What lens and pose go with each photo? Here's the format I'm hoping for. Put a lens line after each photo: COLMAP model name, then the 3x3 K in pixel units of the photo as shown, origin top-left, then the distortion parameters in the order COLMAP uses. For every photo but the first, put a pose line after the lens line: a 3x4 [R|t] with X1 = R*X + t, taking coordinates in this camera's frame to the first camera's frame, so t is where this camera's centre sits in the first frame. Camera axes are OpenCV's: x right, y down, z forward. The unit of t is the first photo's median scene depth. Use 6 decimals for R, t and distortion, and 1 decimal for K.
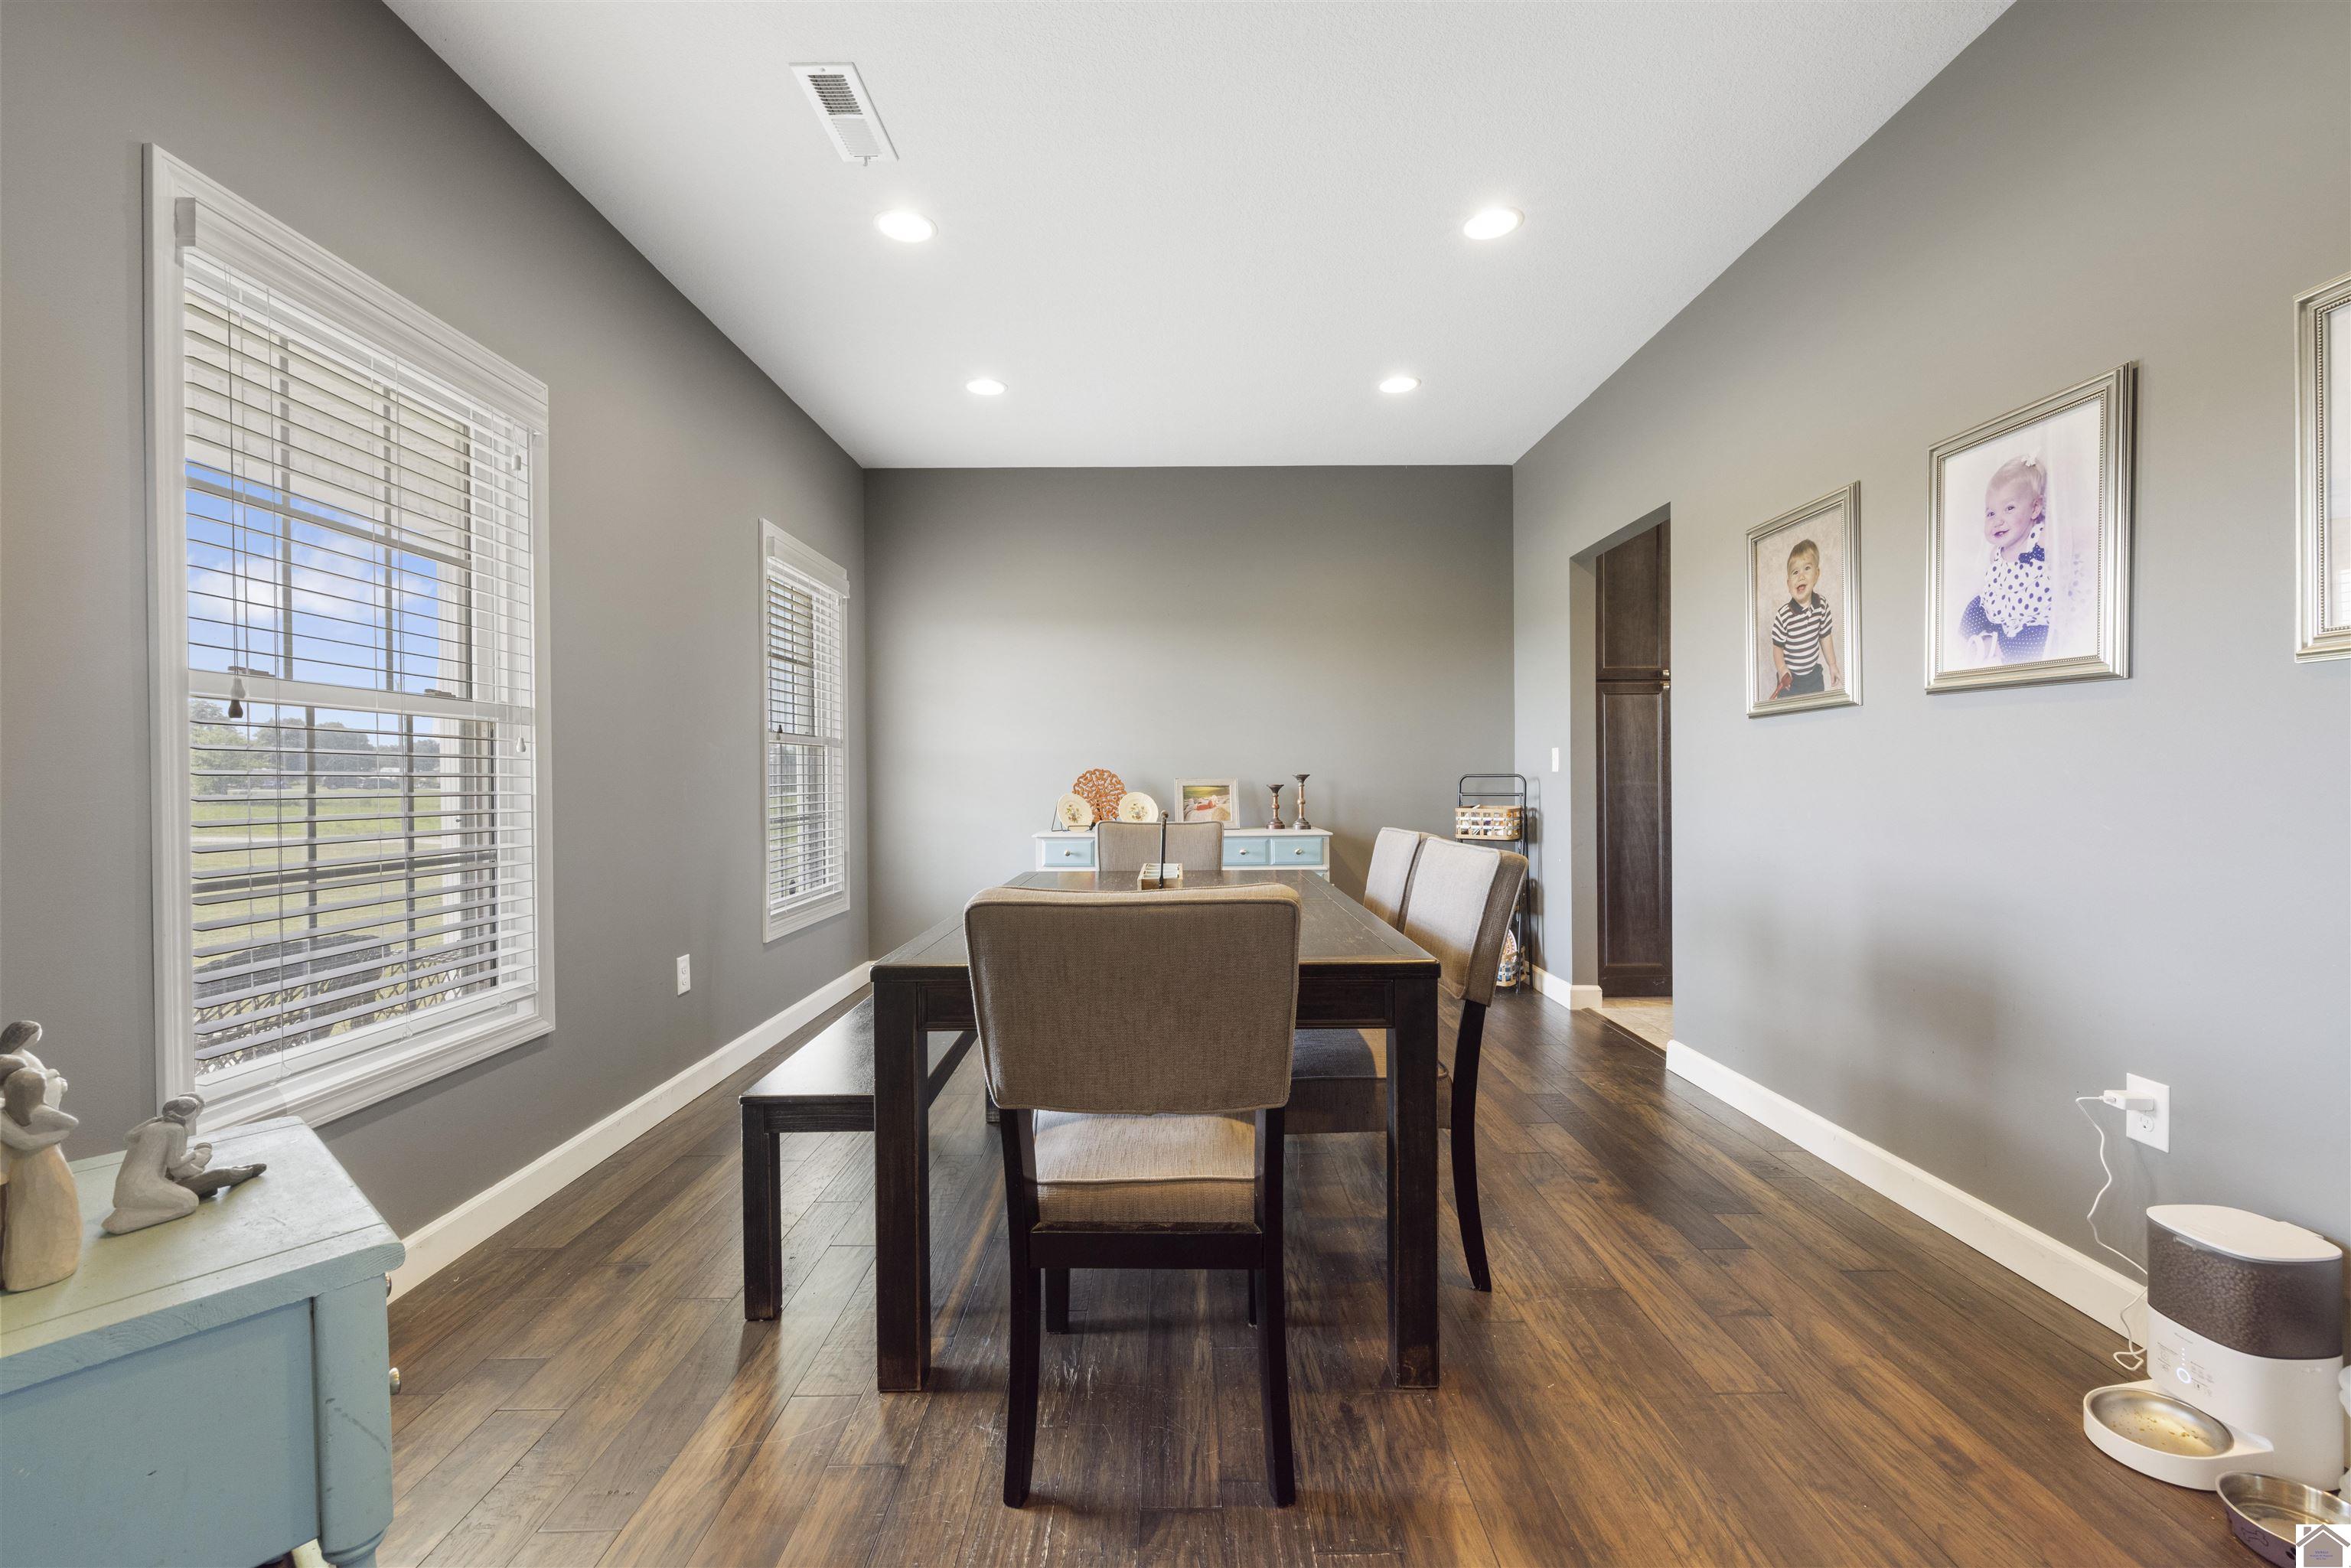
lens RADIAL K [[981.6, 0, 1166.8], [0, 981.6, 773.0], [0, 0, 1]] dist [0.001229, -0.000483]
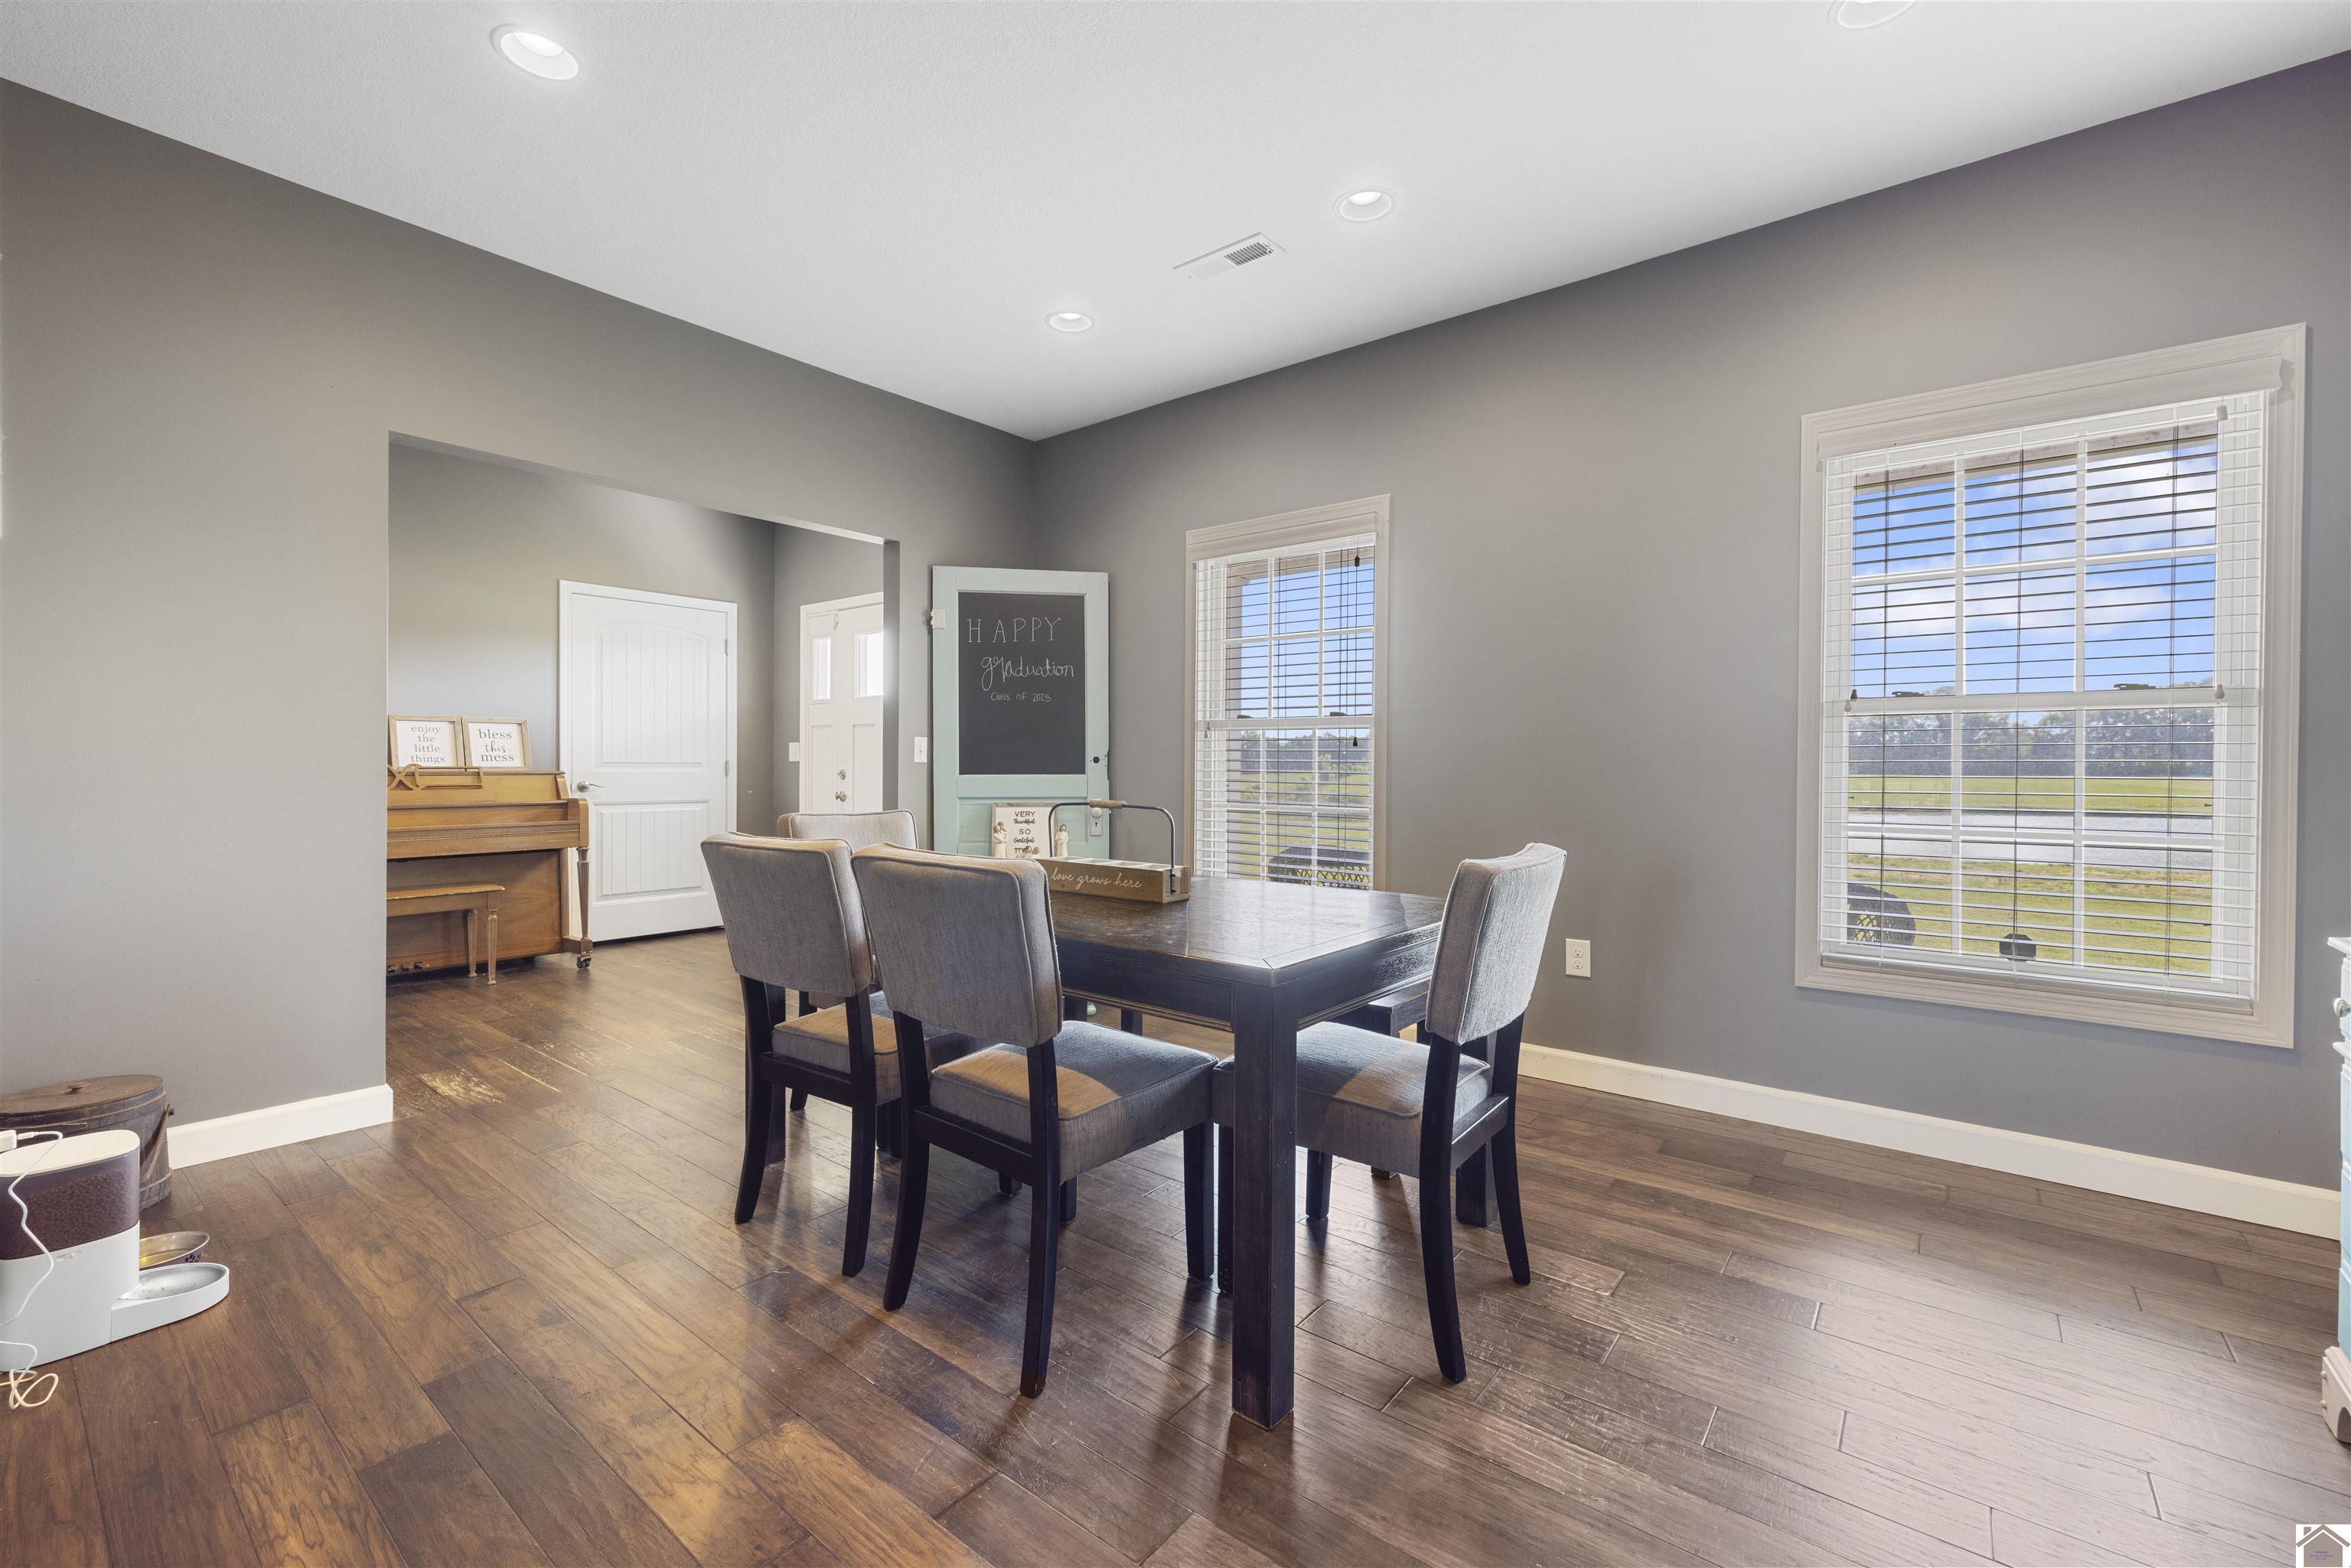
lens RADIAL K [[980.7, 0, 1164.2], [0, 980.7, 770.9], [0, 0, 1]] dist [0.000576, 0.000075]
pose [[-0.629194, 0.014384, -0.777115, 0.922211], [0.006091, 0.999889, 0.013575, 0.001323], [0.777224, 0.003808, -0.629212, 2.172909]]
